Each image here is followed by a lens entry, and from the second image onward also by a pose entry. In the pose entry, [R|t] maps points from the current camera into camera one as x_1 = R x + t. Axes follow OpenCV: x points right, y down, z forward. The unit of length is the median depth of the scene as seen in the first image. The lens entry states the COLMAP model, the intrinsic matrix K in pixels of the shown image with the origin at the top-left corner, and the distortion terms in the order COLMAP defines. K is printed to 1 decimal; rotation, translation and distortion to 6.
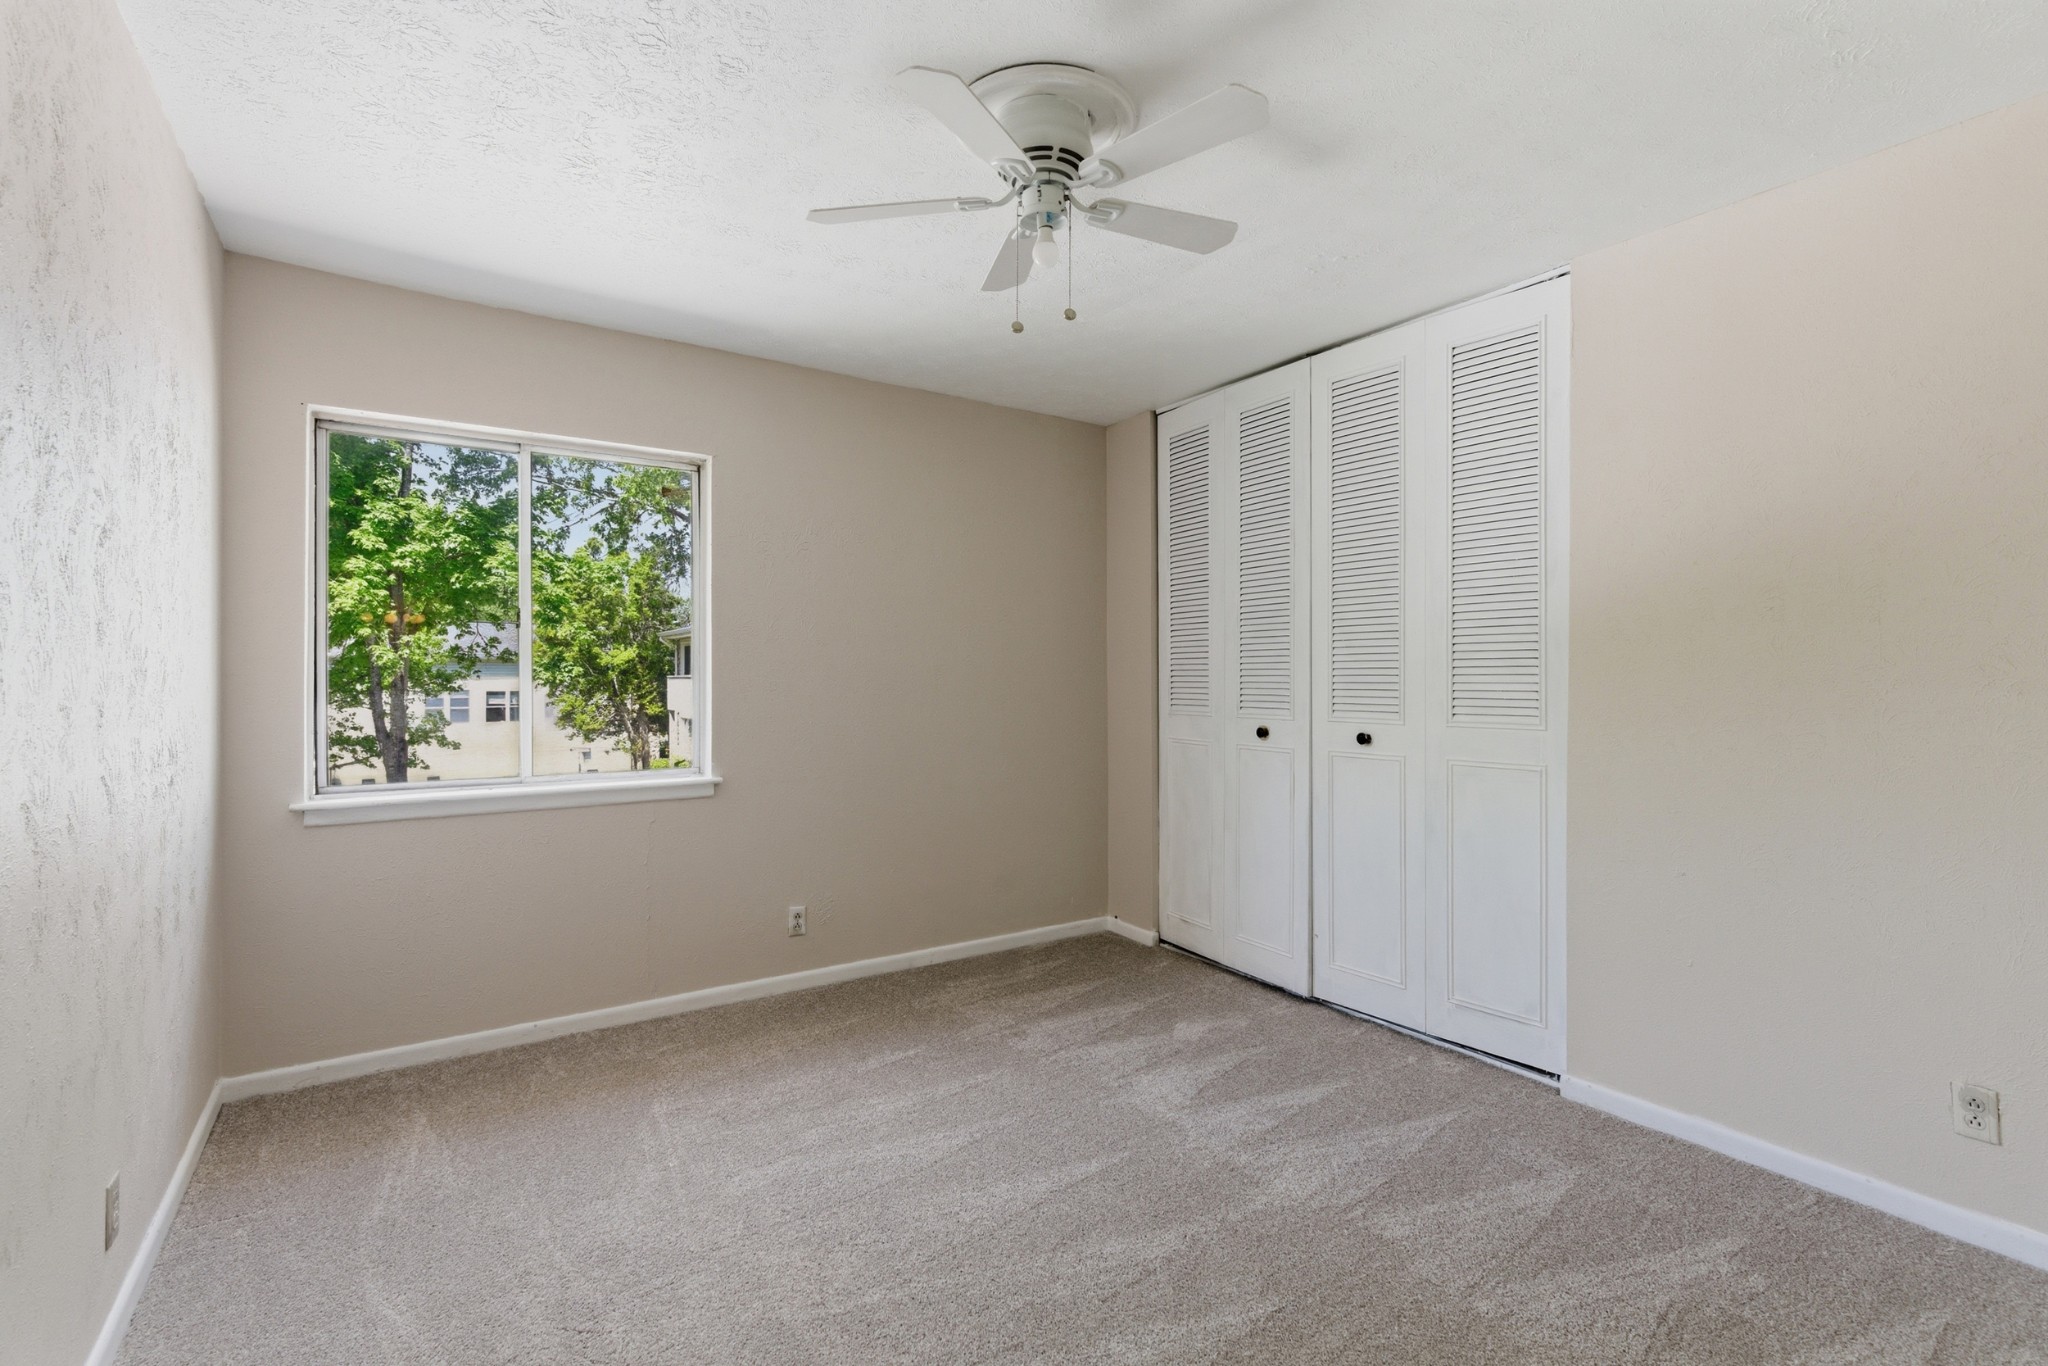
lens RADIAL K [[956.4, 0, 1026.4], [0, 956.4, 703.4], [0, 0, 1]] dist [0.002847, 0.000852]
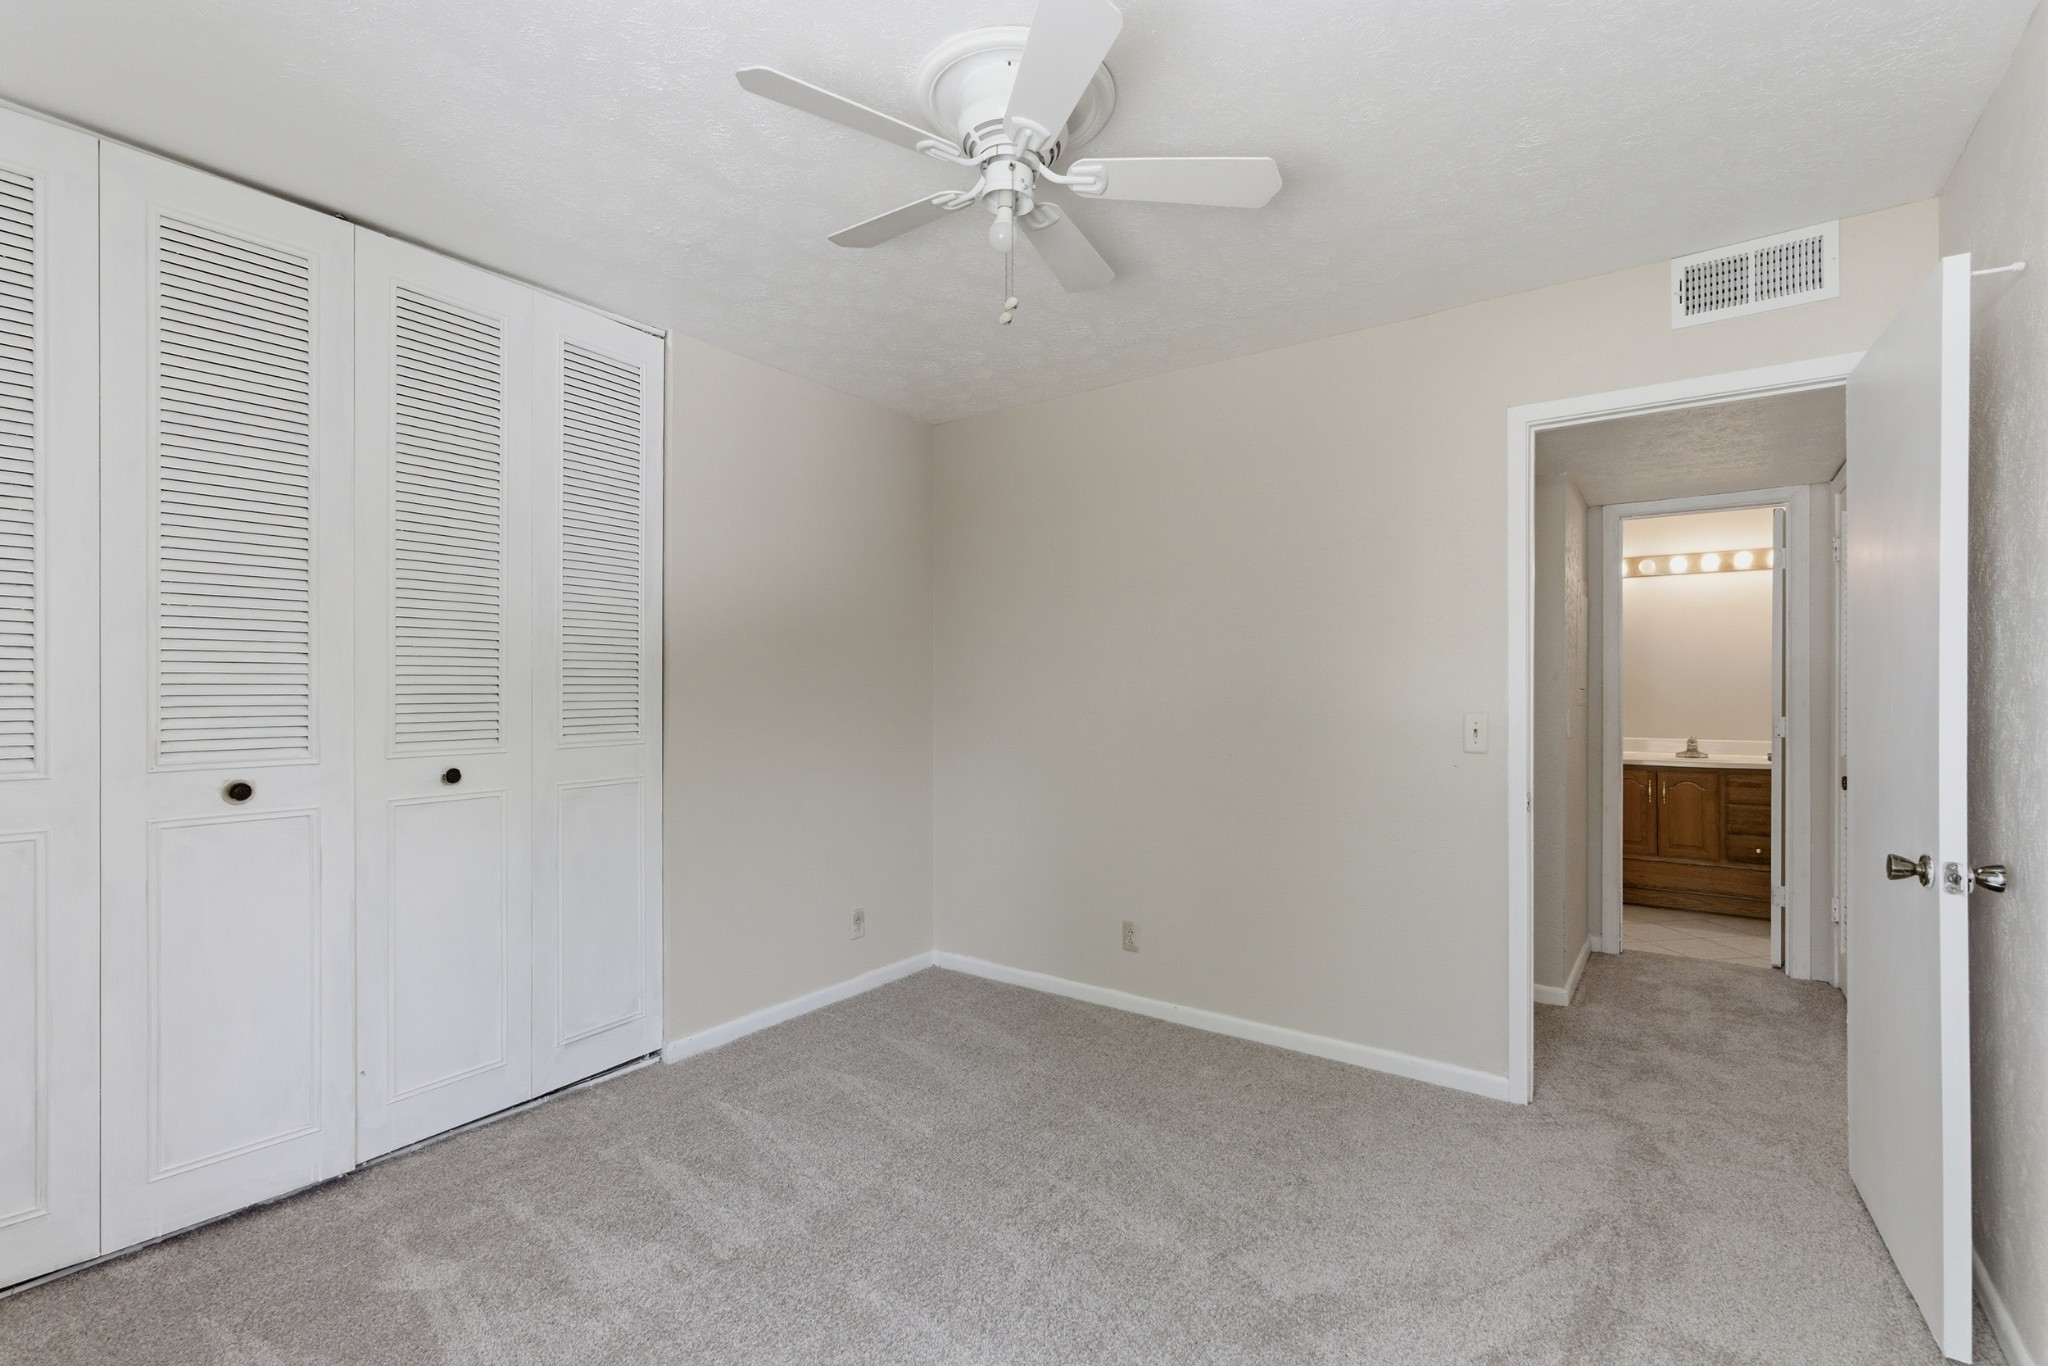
lens RADIAL K [[953.3, 0, 1015.5], [0, 953.3, 694.1], [0, 0, 1]] dist [0.000375, 0.000216]
pose [[-0.366906, -0.007613, 0.930227, -0.429470], [0.024391, 0.999544, 0.017801, -0.024672], [-0.929938, 0.029221, -0.366553, 0.692232]]
